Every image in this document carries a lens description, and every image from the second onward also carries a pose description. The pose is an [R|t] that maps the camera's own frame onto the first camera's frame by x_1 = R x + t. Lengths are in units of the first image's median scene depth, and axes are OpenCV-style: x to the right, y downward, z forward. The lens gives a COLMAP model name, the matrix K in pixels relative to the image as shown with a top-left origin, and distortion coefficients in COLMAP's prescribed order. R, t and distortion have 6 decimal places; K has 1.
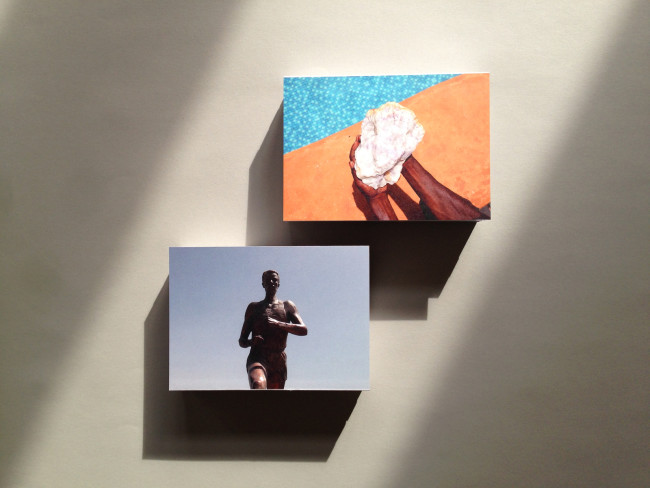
lens RADIAL K [[626.7, 0, 326.0], [0, 626.7, 244.6], [0, 0, 1]] dist [-0.003884, 0.000000]
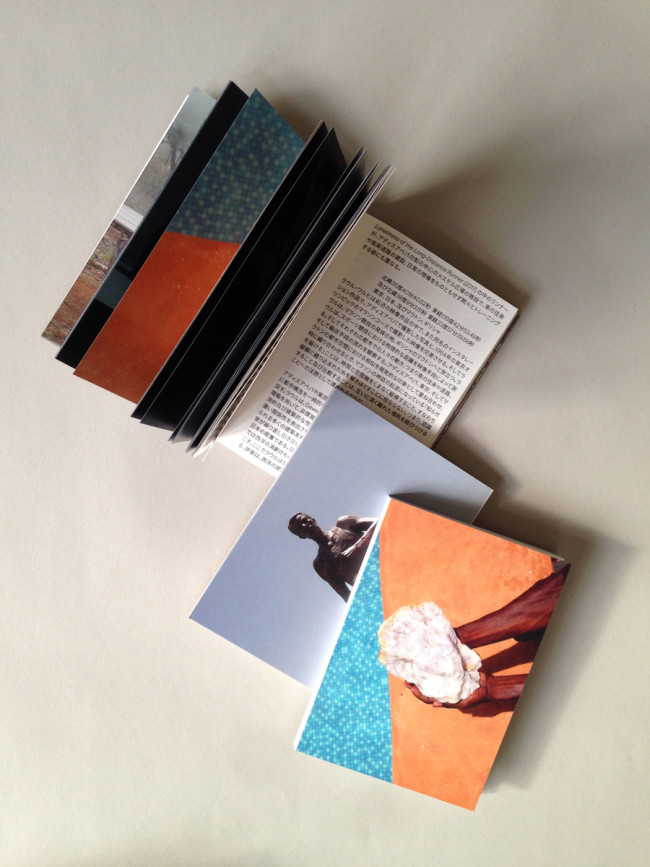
lens RADIAL K [[835.9, 0, 323.7], [0, 835.9, 434.4], [0, 0, 1]] dist [-0.003884, 0.000000]
pose [[0.347827, -0.937434, 0.015315, 0.284857], [0.935126, 0.348054, 0.066315, -0.438277], [-0.067497, -0.008745, 0.997681, 0.002227]]
